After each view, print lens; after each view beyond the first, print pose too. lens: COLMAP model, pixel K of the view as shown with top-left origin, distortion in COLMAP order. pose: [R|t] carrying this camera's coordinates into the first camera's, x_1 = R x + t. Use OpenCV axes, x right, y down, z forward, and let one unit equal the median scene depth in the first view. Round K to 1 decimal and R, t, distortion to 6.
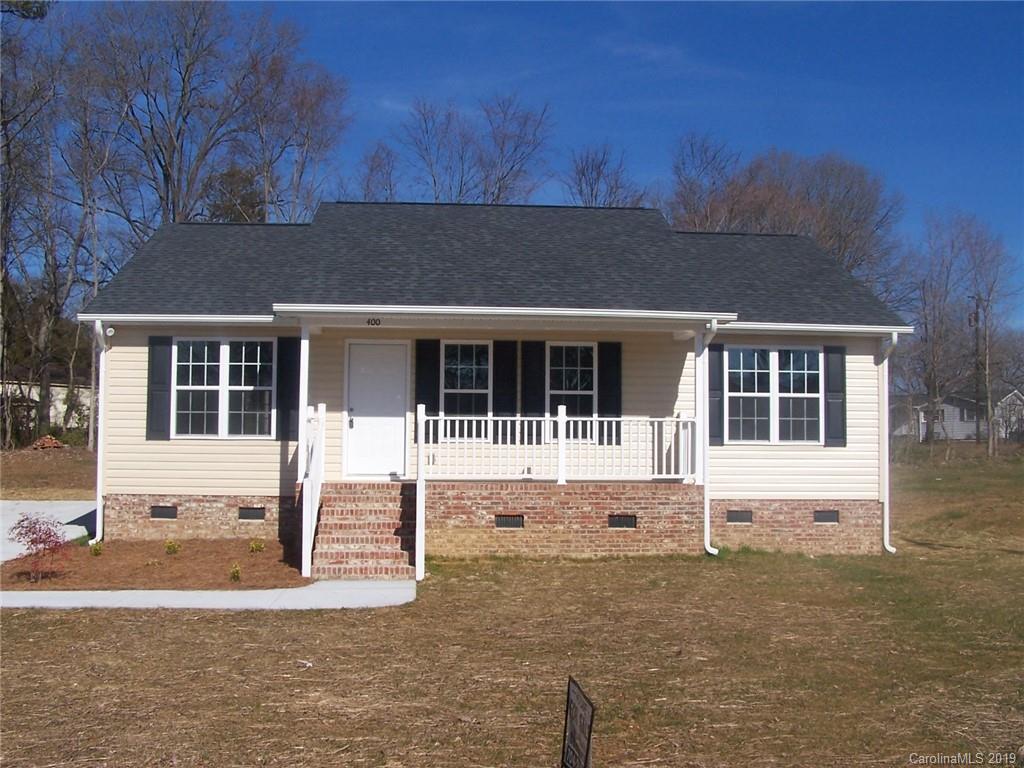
lens RADIAL K [[1107.3, 0, 492.7], [0, 1107.3, 373.4], [0, 0, 1]] dist [-0.133637, 0.000000]
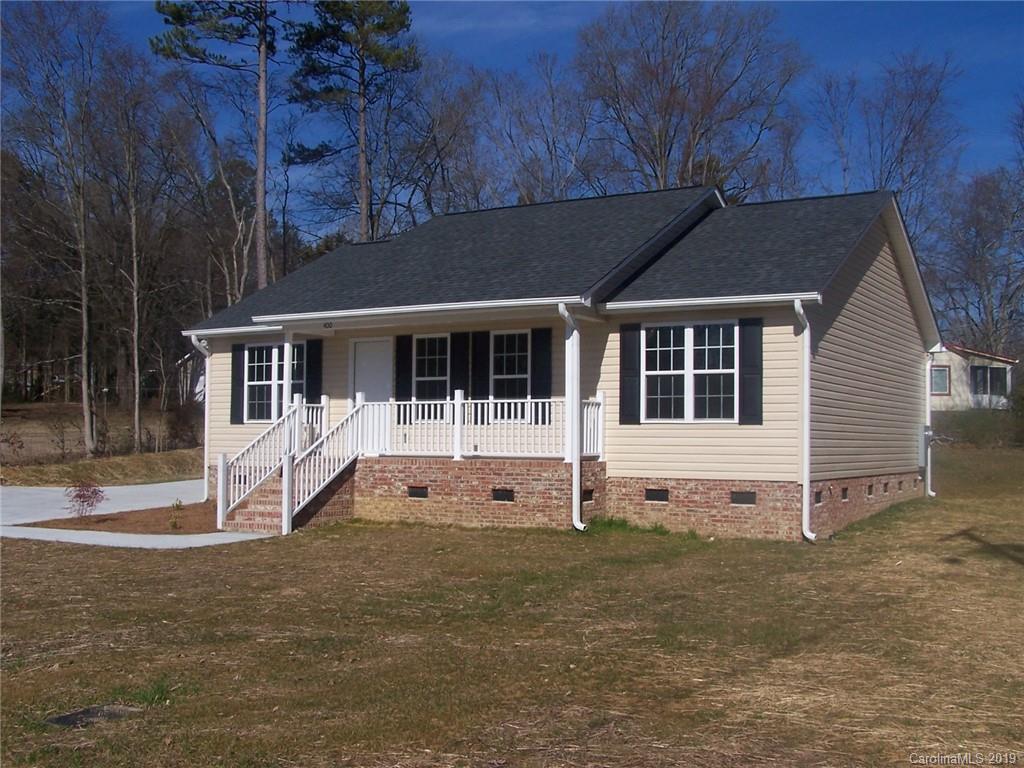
lens RADIAL K [[1149.6, 0, 493.4], [0, 1149.6, 350.5], [0, 0, 1]] dist [-0.122674, 0.000000]
pose [[0.822849, -0.046765, -0.566333, 0.710614], [0.045391, 0.998833, -0.016529, 0.009593], [0.566445, -0.012106, 0.824011, 0.061841]]
